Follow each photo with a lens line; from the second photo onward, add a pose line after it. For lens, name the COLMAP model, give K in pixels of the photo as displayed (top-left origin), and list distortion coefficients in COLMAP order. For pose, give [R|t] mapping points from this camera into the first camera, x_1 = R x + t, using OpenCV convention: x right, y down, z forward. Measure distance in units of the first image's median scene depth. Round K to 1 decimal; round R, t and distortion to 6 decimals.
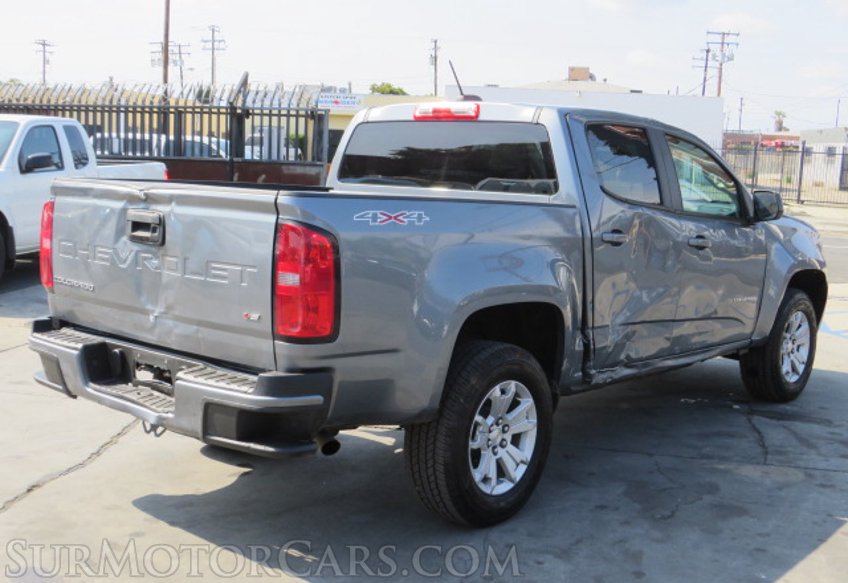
lens RADIAL K [[1019.0, 0, 426.8], [0, 1019.0, 293.5], [0, 0, 1]] dist [-0.104223, 0.000000]
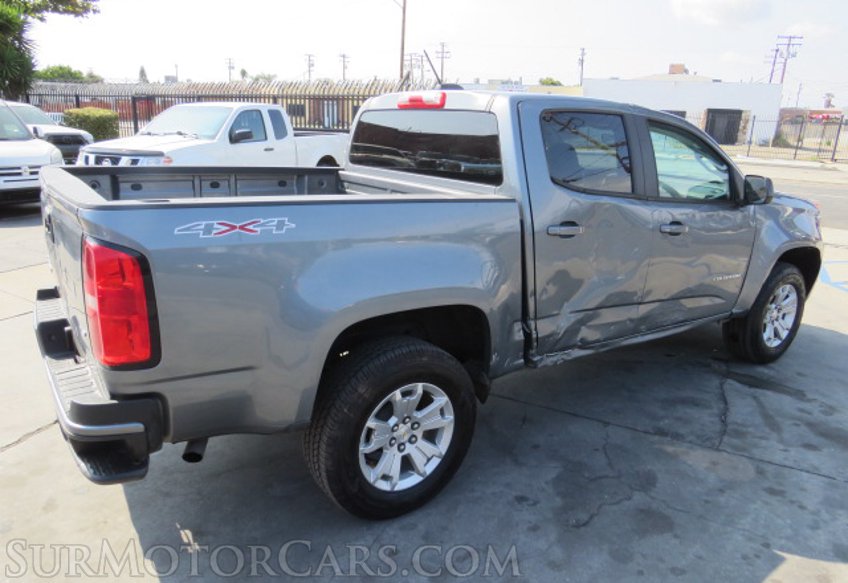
lens RADIAL K [[603.5, 0, 422.3], [0, 603.5, 301.8], [0, 0, 1]] dist [-0.035658, 0.006915]
pose [[0.970874, 0.064006, -0.230884, 0.179044], [-0.028572, 0.987710, 0.153664, -0.067926], [0.237882, -0.142592, 0.960770, 0.368401]]
